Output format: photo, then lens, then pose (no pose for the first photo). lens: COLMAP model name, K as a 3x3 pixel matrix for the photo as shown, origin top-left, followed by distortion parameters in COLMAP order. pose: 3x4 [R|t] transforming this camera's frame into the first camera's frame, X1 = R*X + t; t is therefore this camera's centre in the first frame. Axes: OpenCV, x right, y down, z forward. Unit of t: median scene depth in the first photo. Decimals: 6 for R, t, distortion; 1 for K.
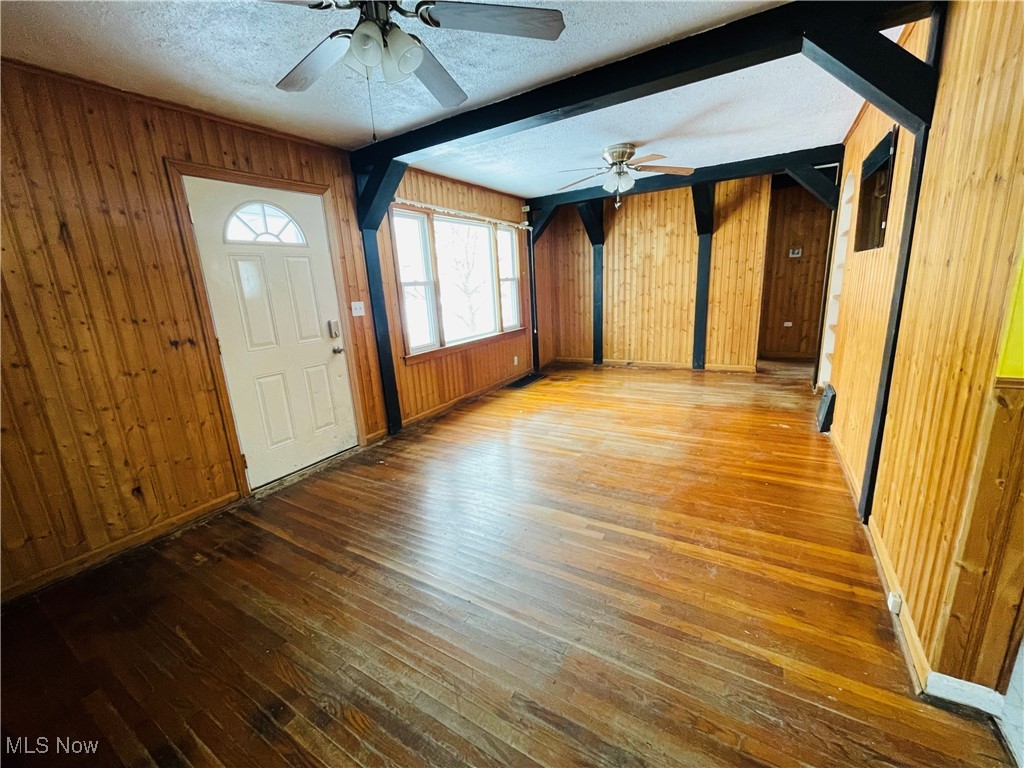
lens RADIAL K [[416.0, 0, 505.1], [0, 416.0, 384.3], [0, 0, 1]] dist [-0.005824, 0.001422]
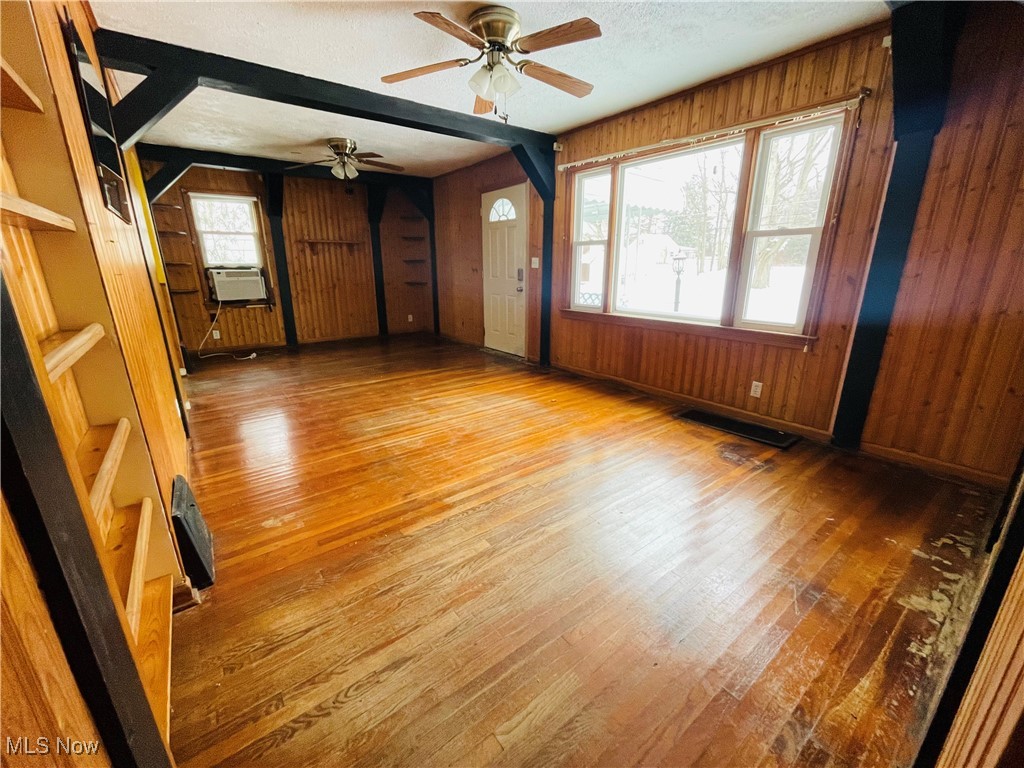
lens RADIAL K [[416.0, 0, 509.8], [0, 416.0, 384.3], [0, 0, 1]] dist [-0.005824, 0.001422]
pose [[-0.356843, 0.321472, -0.877108, 0.853019], [-0.191935, 0.893660, 0.405625, -0.307479], [0.914234, 0.313093, -0.257195, 1.187970]]
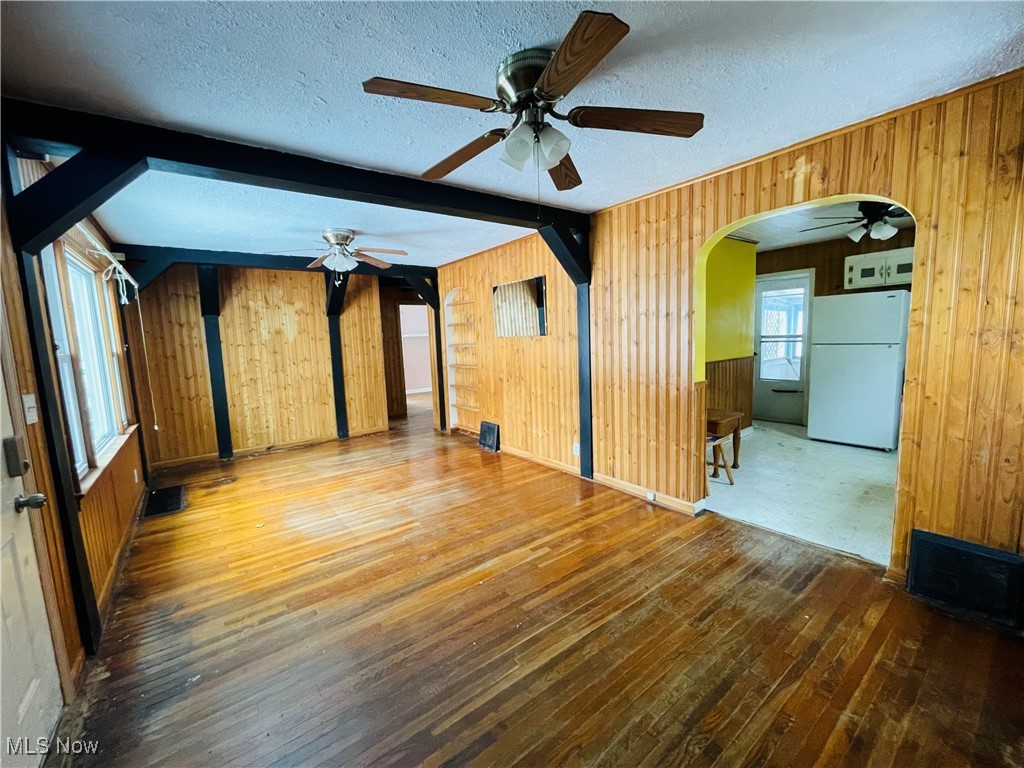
lens RADIAL K [[416.0, 0, 507.9], [0, 416.0, 383.4], [0, 0, 1]] dist [-0.005824, 0.001422]
pose [[0.365290, -0.059496, 0.928991, -0.499869], [0.234407, 0.971677, -0.029941, -0.058070], [-0.900898, 0.228699, 0.368890, 0.281104]]
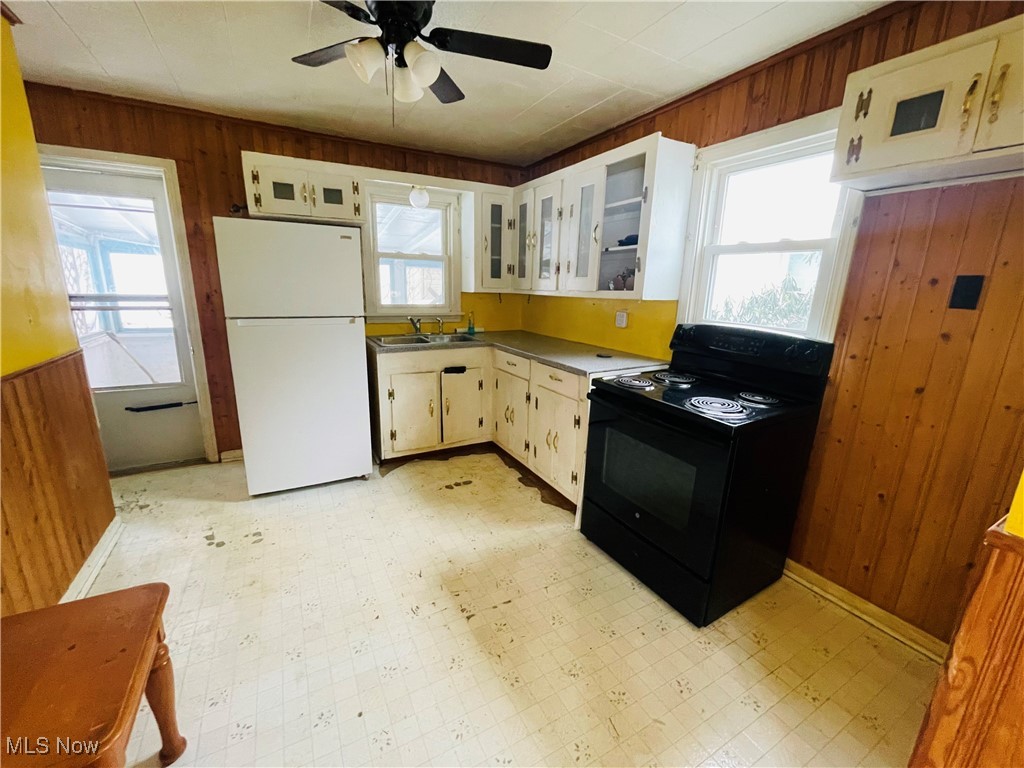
lens RADIAL K [[416.0, 0, 505.9], [0, 416.0, 382.3], [0, 0, 1]] dist [-0.005824, 0.001422]
pose [[-0.865096, -0.072151, 0.496390, 0.280353], [0.148258, 0.908608, 0.390449, -0.084454], [-0.479195, 0.411370, -0.775336, 0.208689]]
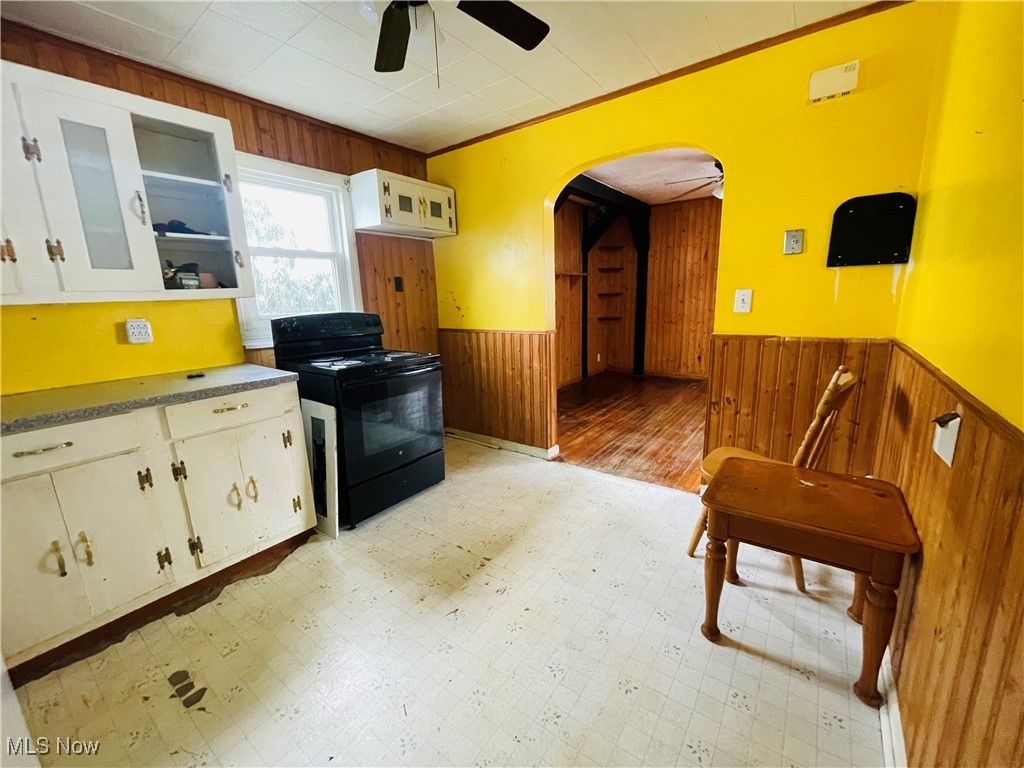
lens RADIAL K [[416.0, 0, 506.1], [0, 416.0, 381.3], [0, 0, 1]] dist [-0.005824, 0.001422]
pose [[-0.087608, 0.265127, -0.960225, 0.922404], [-0.190923, 0.941593, 0.277401, -0.045374], [0.977688, 0.207631, -0.031872, -0.011220]]
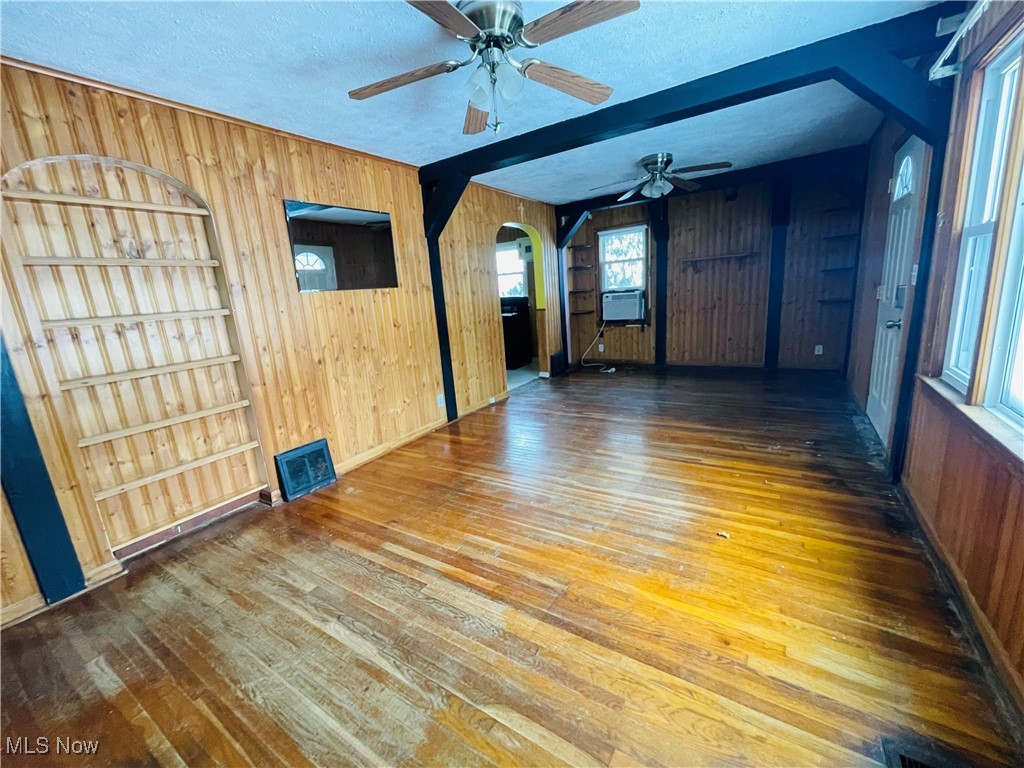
lens RADIAL K [[416.0, 0, 504.7], [0, 416.0, 384.8], [0, 0, 1]] dist [-0.005824, 0.001422]
pose [[-0.989953, 0.130408, 0.054650, 0.253484], [0.141156, 0.888989, 0.435630, -0.349358], [0.008227, 0.438968, -0.898465, 1.427142]]
